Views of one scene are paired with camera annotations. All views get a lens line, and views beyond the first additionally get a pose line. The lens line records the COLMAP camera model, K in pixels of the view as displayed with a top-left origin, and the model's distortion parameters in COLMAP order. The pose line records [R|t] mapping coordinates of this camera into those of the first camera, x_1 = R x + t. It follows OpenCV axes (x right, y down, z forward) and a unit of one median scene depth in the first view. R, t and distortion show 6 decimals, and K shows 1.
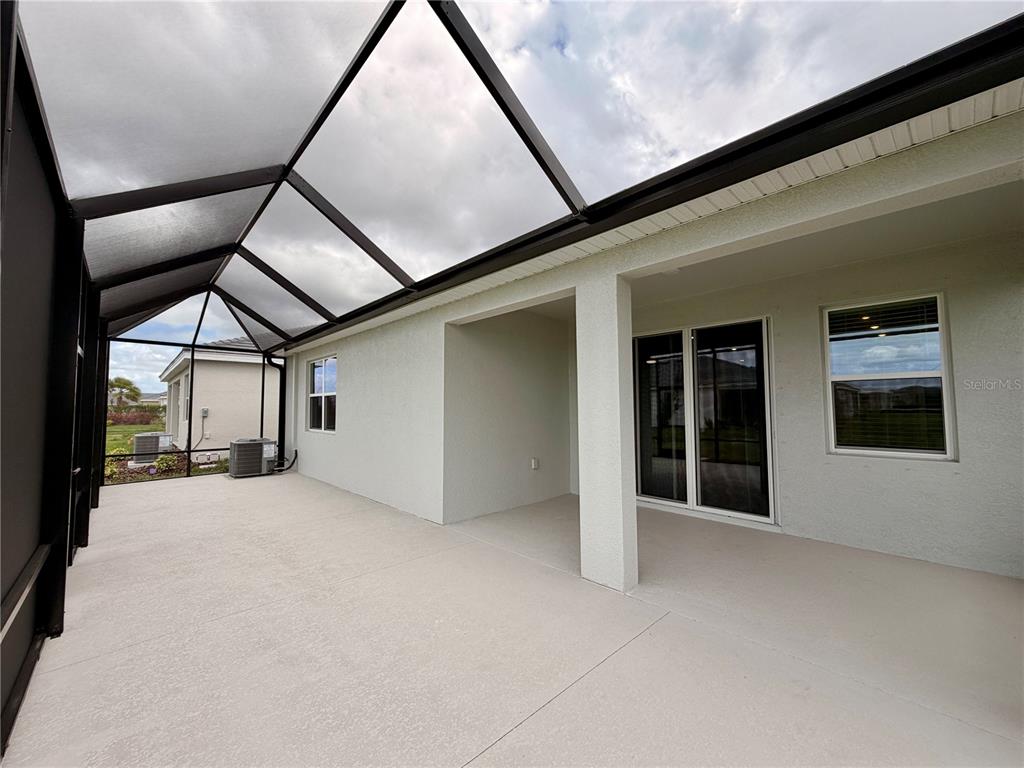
lens RADIAL K [[406.8, 0, 508.8], [0, 406.8, 385.7], [0, 0, 1]] dist [0.000950, 0.000527]
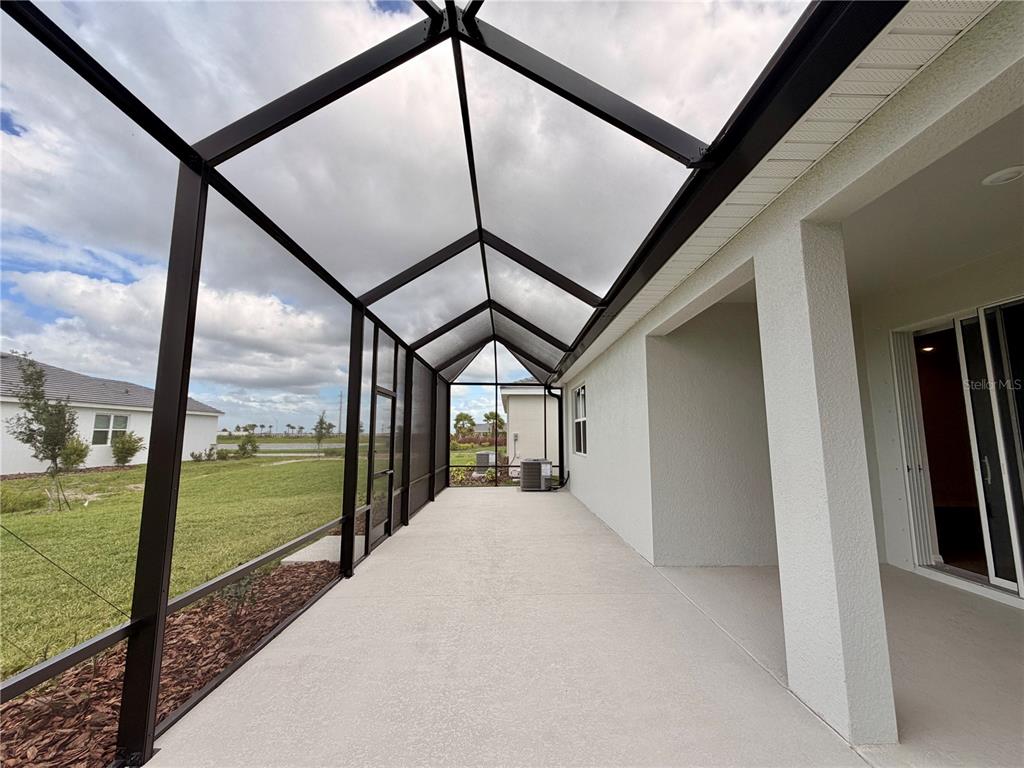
lens RADIAL K [[406.8, 0, 508.8], [0, 406.8, 385.7], [0, 0, 1]] dist [0.000950, 0.000527]
pose [[0.735064, -0.076174, -0.673705, 0.130790], [0.031565, 0.996436, -0.078224, 0.010146], [0.677263, 0.036234, 0.734849, 0.080419]]
